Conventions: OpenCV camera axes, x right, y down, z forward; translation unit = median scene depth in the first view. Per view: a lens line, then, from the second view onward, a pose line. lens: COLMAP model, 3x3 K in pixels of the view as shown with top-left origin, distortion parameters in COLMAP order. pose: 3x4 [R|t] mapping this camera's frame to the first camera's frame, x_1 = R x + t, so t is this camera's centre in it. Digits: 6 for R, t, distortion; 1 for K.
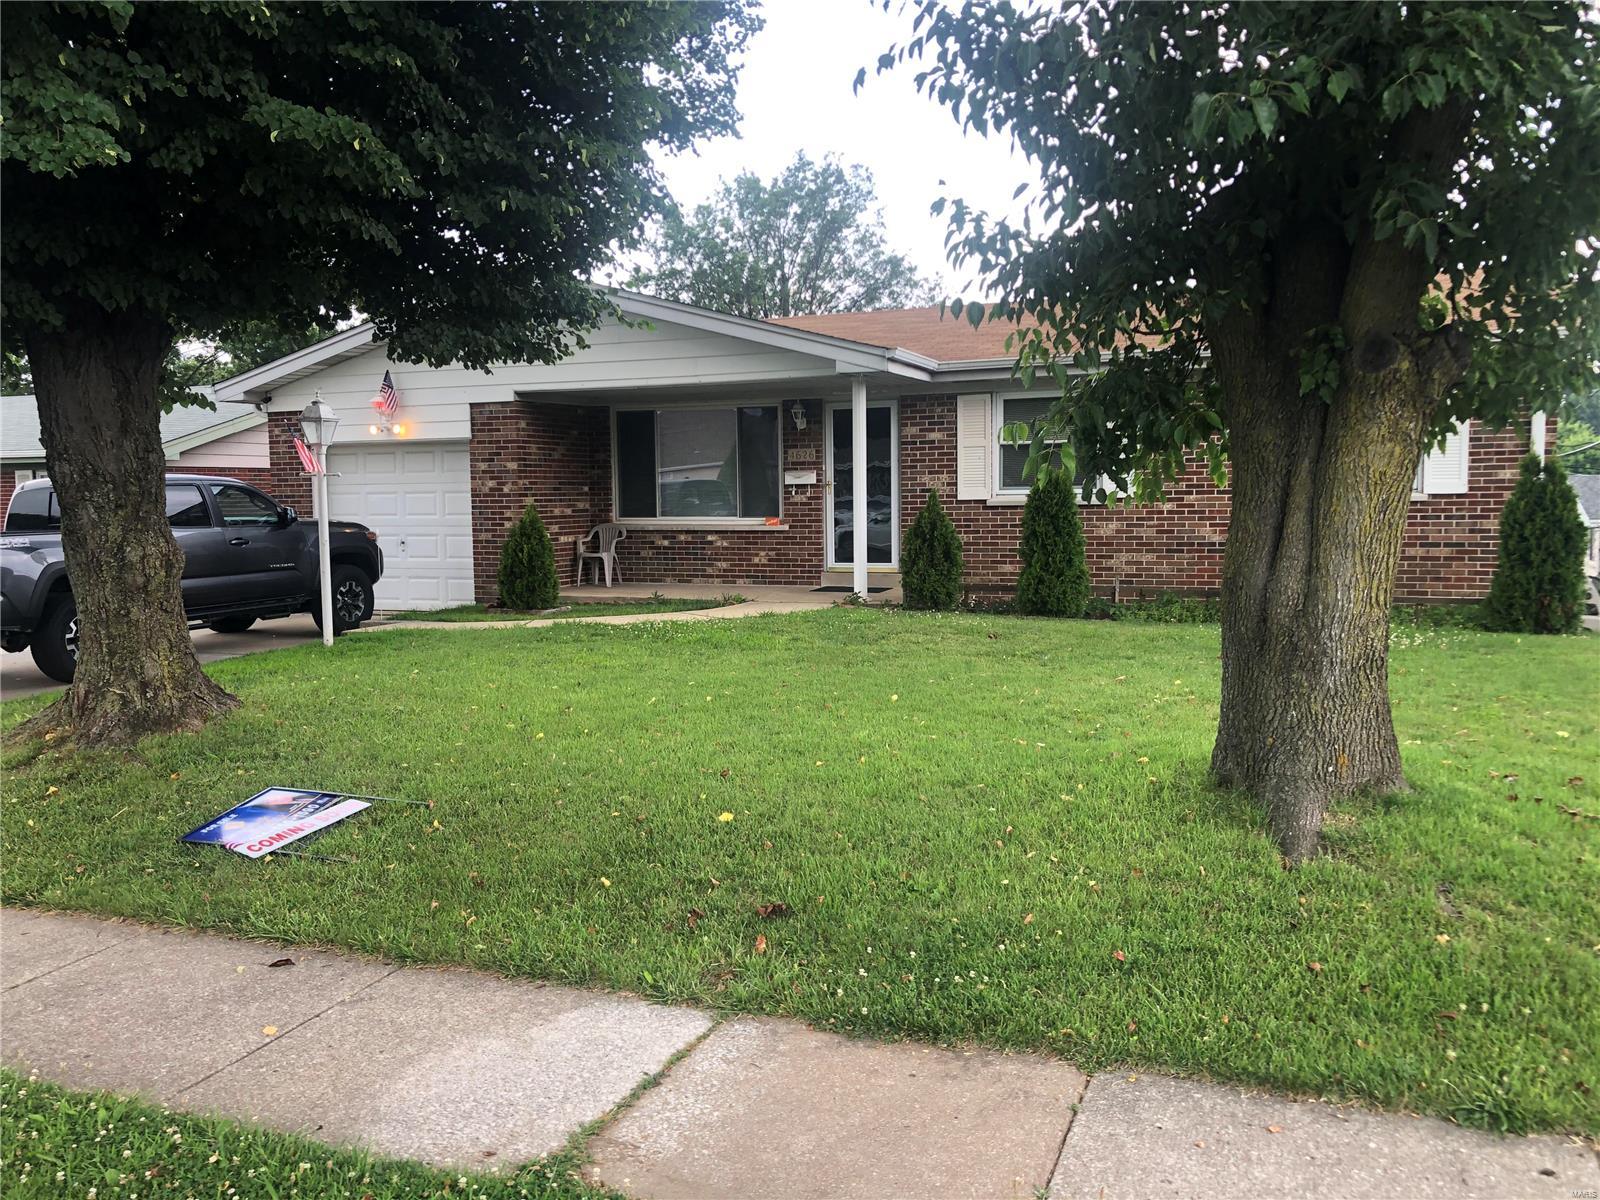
lens RADIAL K [[1313.1, 0, 794.1], [0, 1313.1, 600.1], [0, 0, 1]] dist [0.043988, -0.061904]
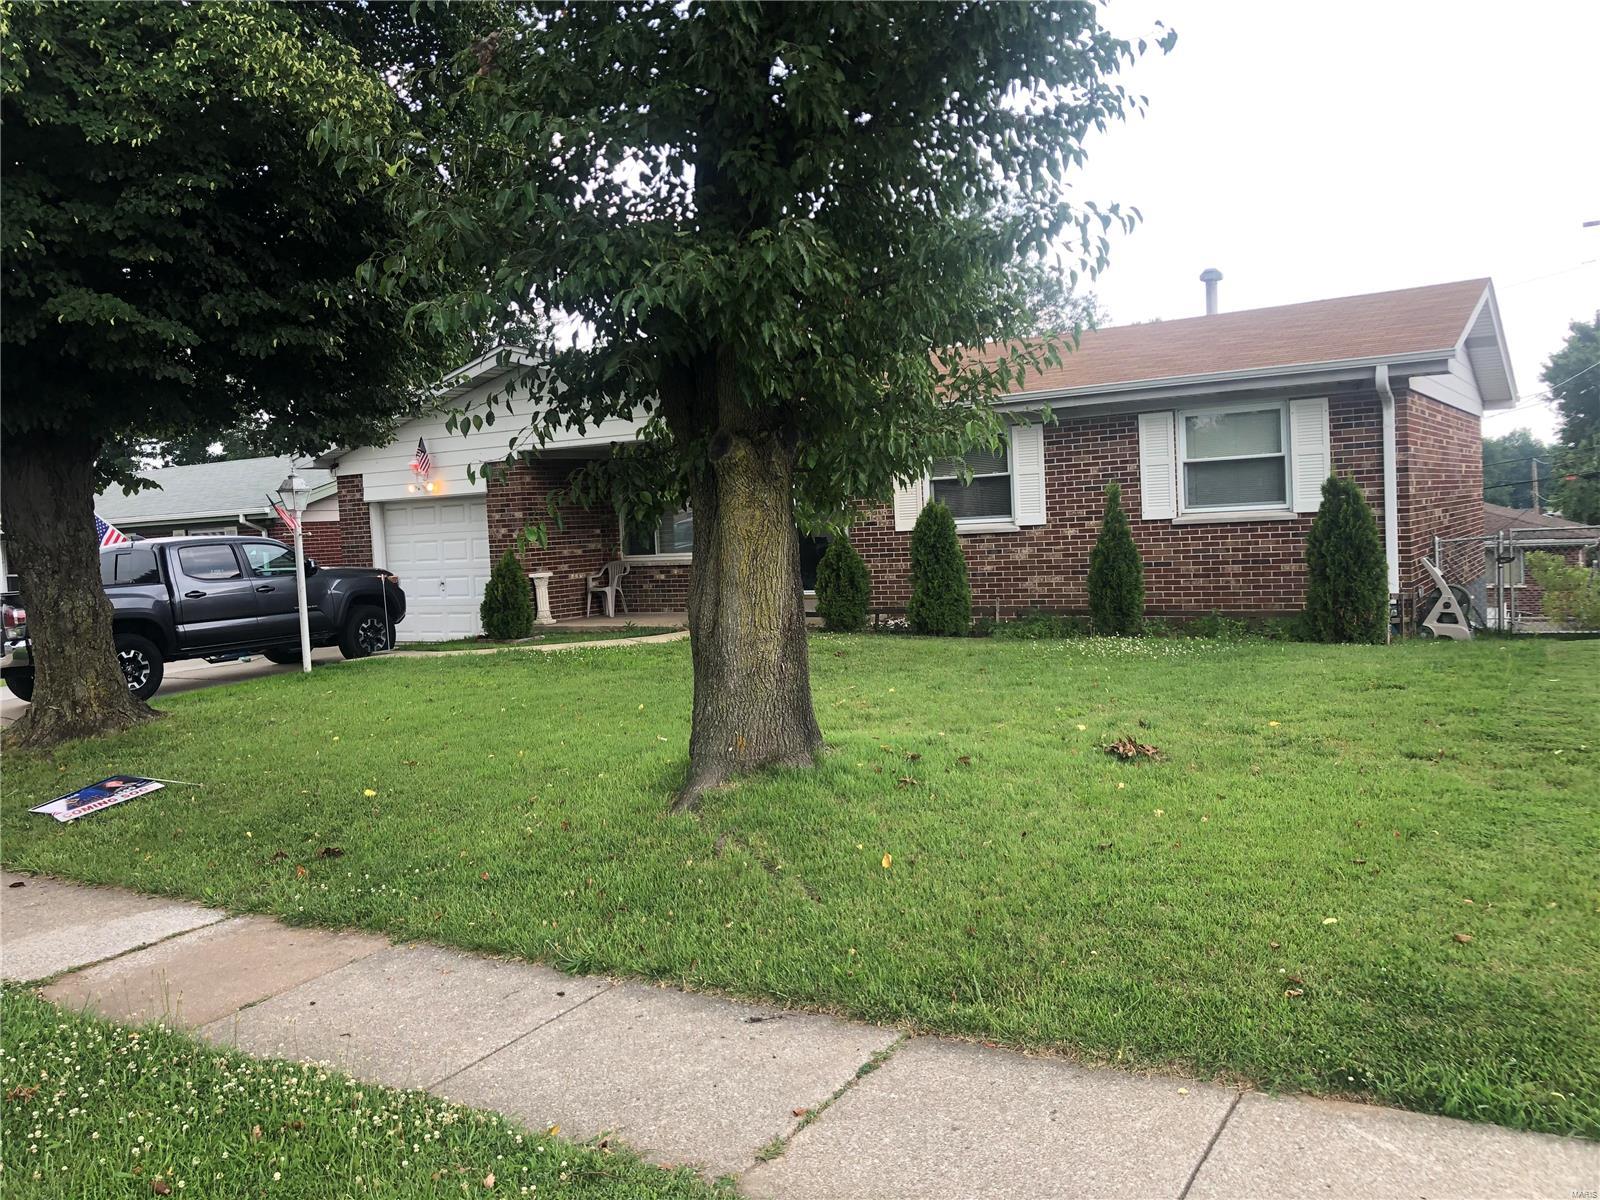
lens RADIAL K [[1313.1, 0, 804.9], [0, 1313.1, 601.6], [0, 0, 1]] dist [0.043988, -0.061904]
pose [[0.985578, -0.025911, -0.167227, 0.247154], [0.023261, 0.999571, -0.017785, 0.000786], [0.167616, 0.013639, 0.985758, -0.109134]]
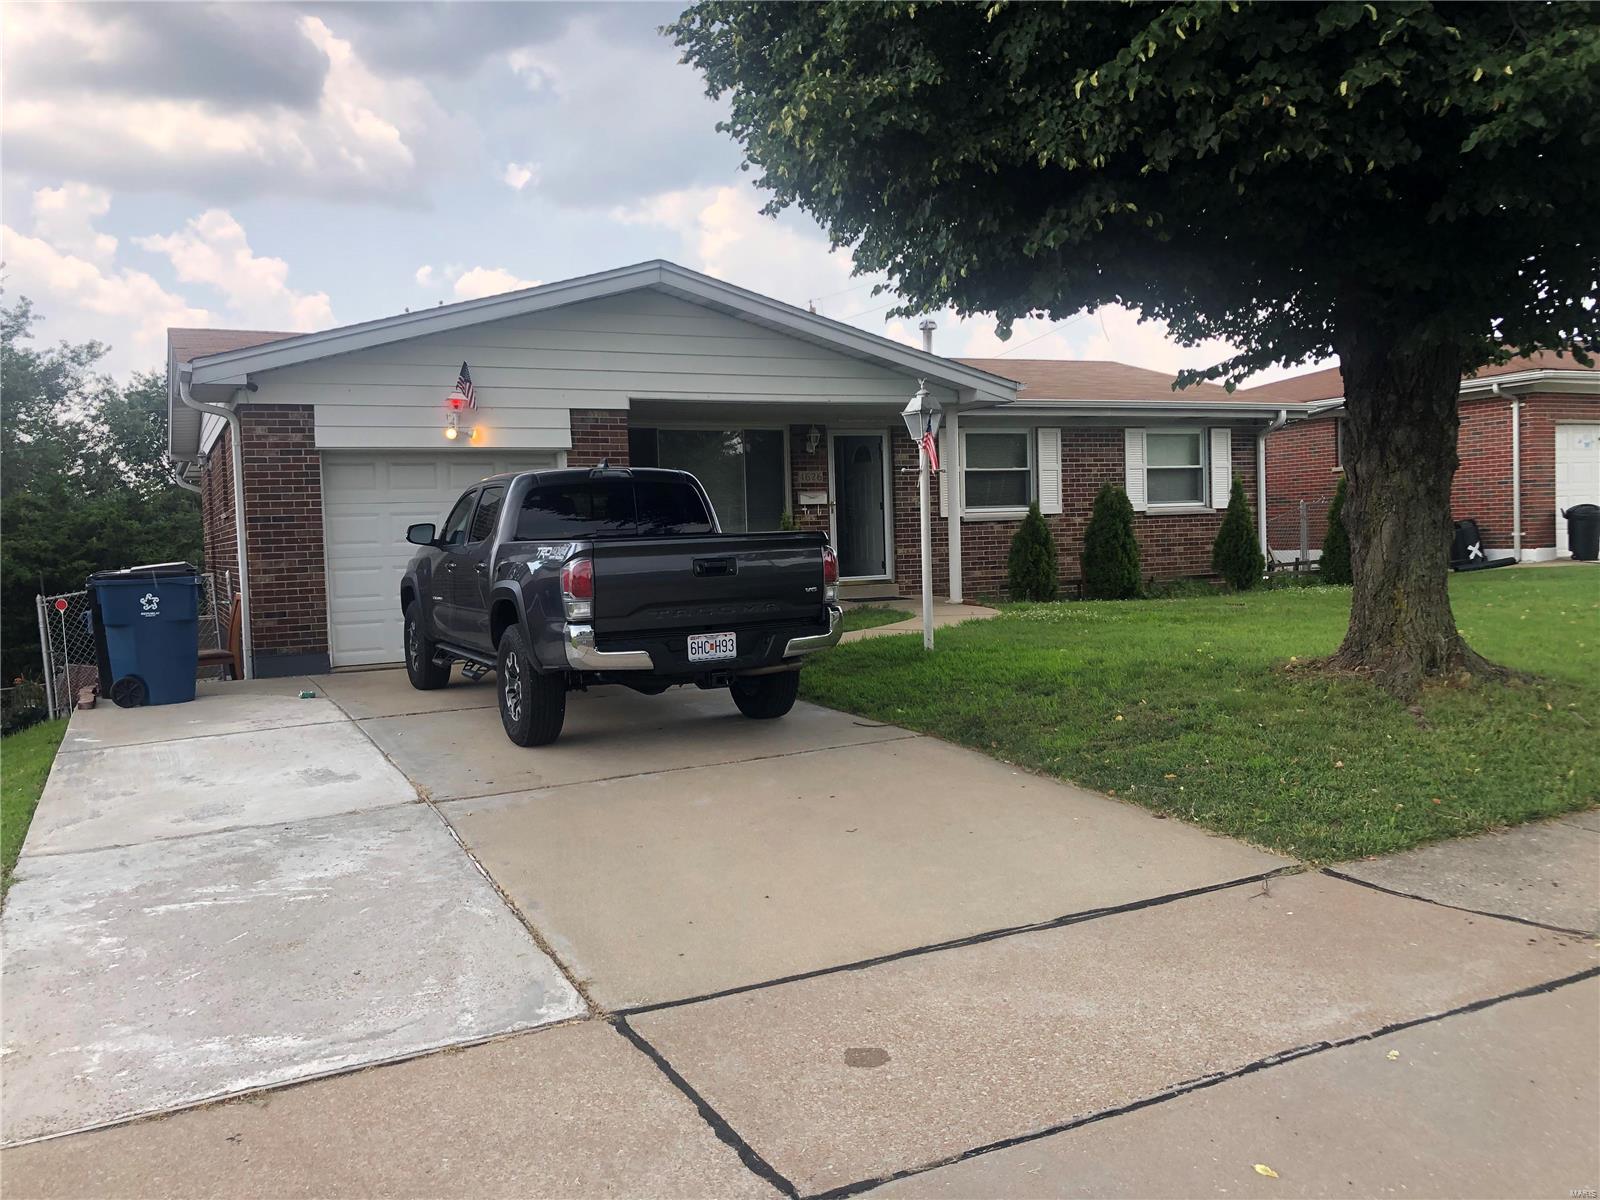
lens RADIAL K [[1313.1, 0, 801.1], [0, 1313.1, 603.5], [0, 0, 1]] dist [0.043988, -0.061904]
pose [[0.656354, -0.047172, 0.752977, -0.890464], [0.087569, 0.996061, -0.013931, 0.005923], [-0.749354, 0.075081, 0.657899, 0.349904]]
